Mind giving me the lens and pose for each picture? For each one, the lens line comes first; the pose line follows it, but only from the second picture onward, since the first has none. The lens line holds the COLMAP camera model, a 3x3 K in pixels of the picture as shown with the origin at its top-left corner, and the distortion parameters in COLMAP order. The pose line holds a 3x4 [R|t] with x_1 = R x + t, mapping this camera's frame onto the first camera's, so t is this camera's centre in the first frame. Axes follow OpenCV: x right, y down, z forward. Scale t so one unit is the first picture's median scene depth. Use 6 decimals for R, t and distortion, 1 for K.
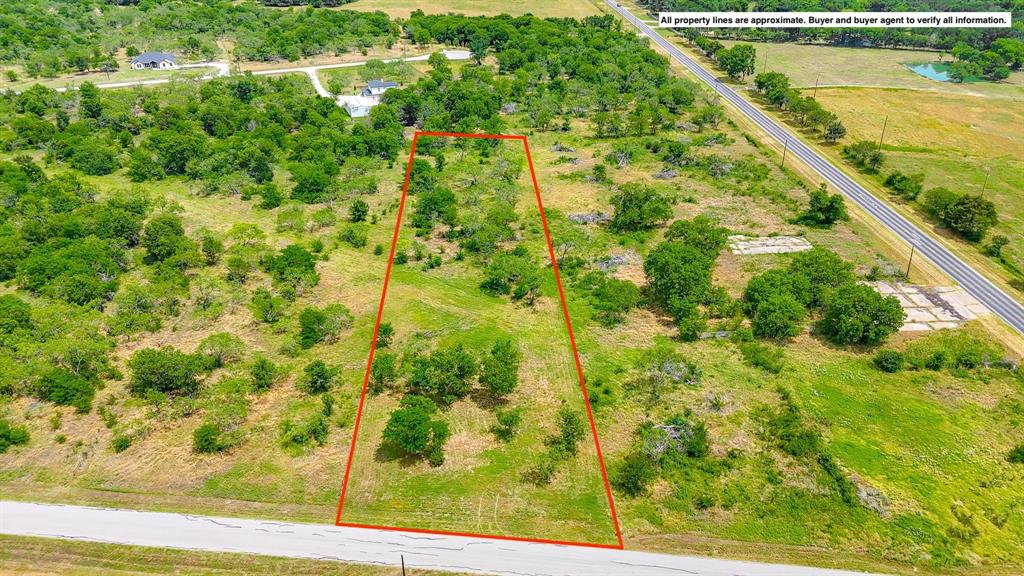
lens RADIAL K [[755.0, 0, 513.4], [0, 755.0, 288.9], [0, 0, 1]] dist [0.069725, -0.062164]
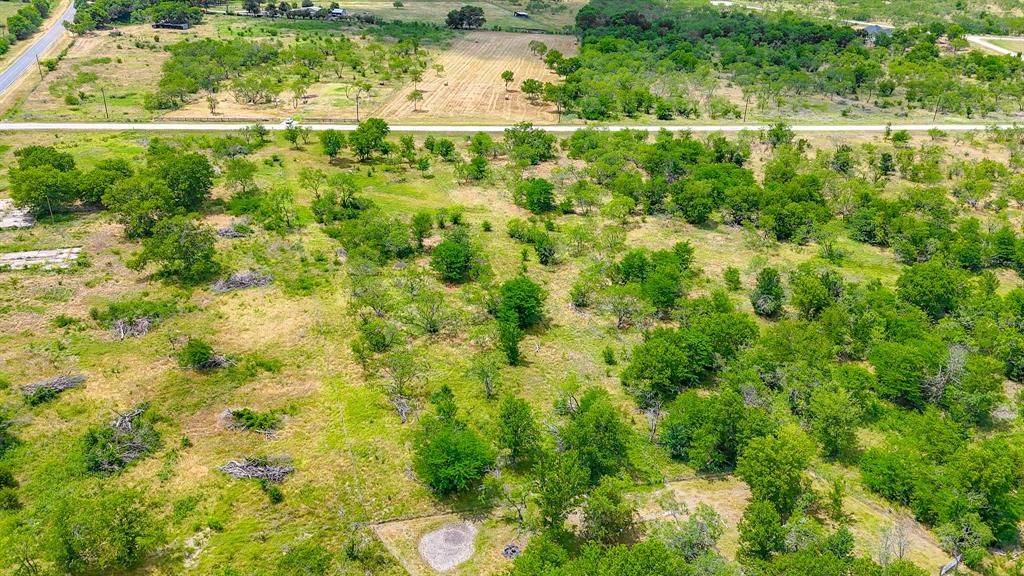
lens RADIAL K [[774.8, 0, 497.5], [0, 774.8, 286.8], [0, 0, 1]] dist [0.069885, -0.059543]
pose [[-0.966119, 0.084310, -0.243937, 0.059950], [-0.148128, 0.592851, 0.791572, -0.860581], [0.211356, 0.800887, -0.560276, 1.760125]]
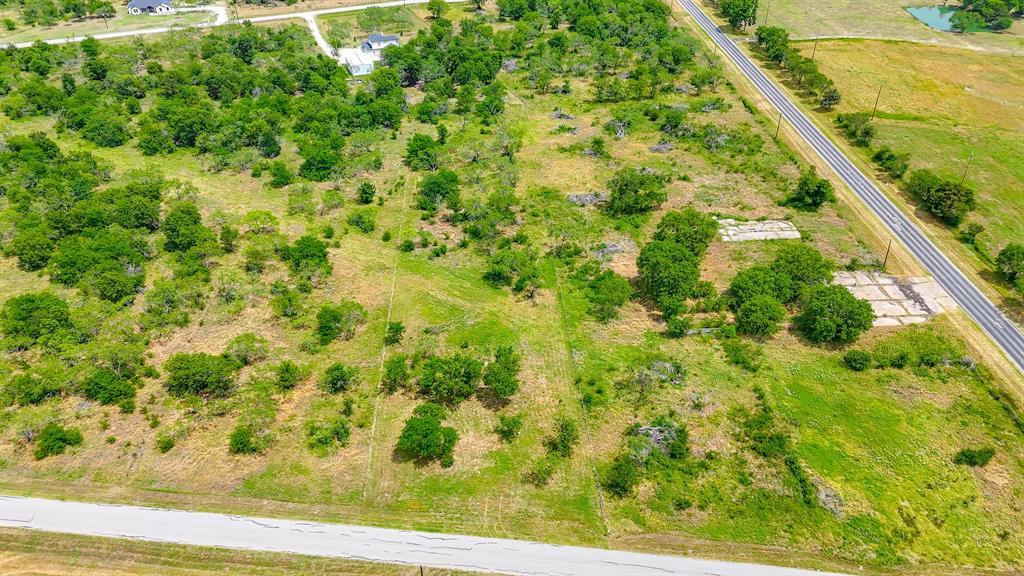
lens RADIAL K [[755.0, 0, 513.4], [0, 755.0, 288.9], [0, 0, 1]] dist [0.069725, -0.062164]
pose [[0.999999, -0.000986, 0.000228, -0.001952], [0.000951, 0.992862, 0.119266, -0.113202], [-0.000344, -0.119265, 0.992862, -0.060620]]
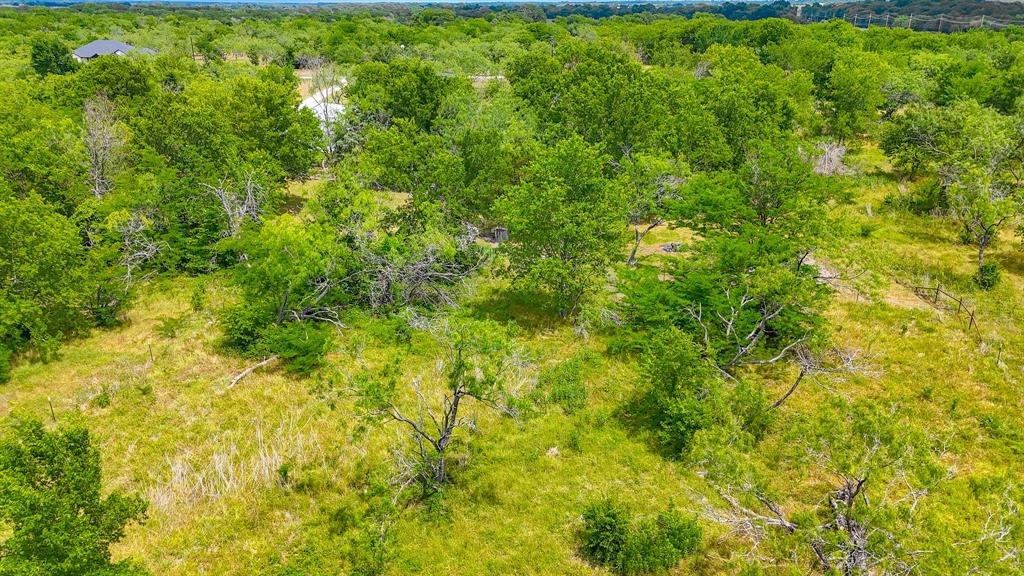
lens RADIAL K [[755.0, 0, 513.4], [0, 755.0, 288.9], [0, 0, 1]] dist [0.069725, -0.062164]
pose [[0.952024, 0.117061, -0.282748, -0.043969], [-0.153782, 0.981816, -0.111306, -0.267453], [0.264577, 0.149447, 0.952714, 1.289797]]
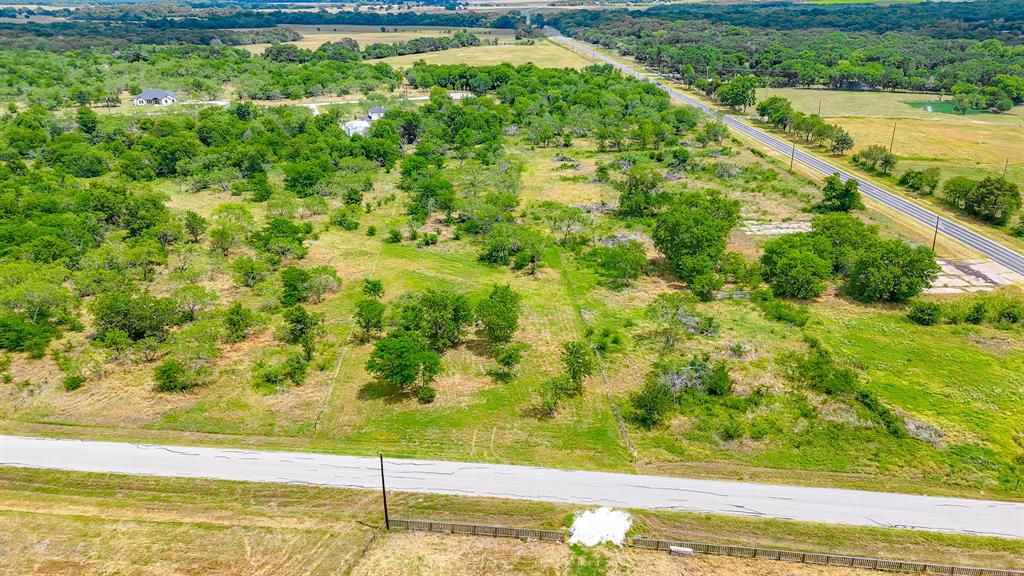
lens RADIAL K [[752.0, 0, 513.7], [0, 752.0, 292.0], [0, 0, 1]] dist [0.075281, -0.070792]
pose [[0.999994, 0.003276, -0.000651, 0.001053], [-0.003328, 0.994022, -0.109133, 0.138572], [0.000290, 0.109135, 0.994027, 0.074620]]
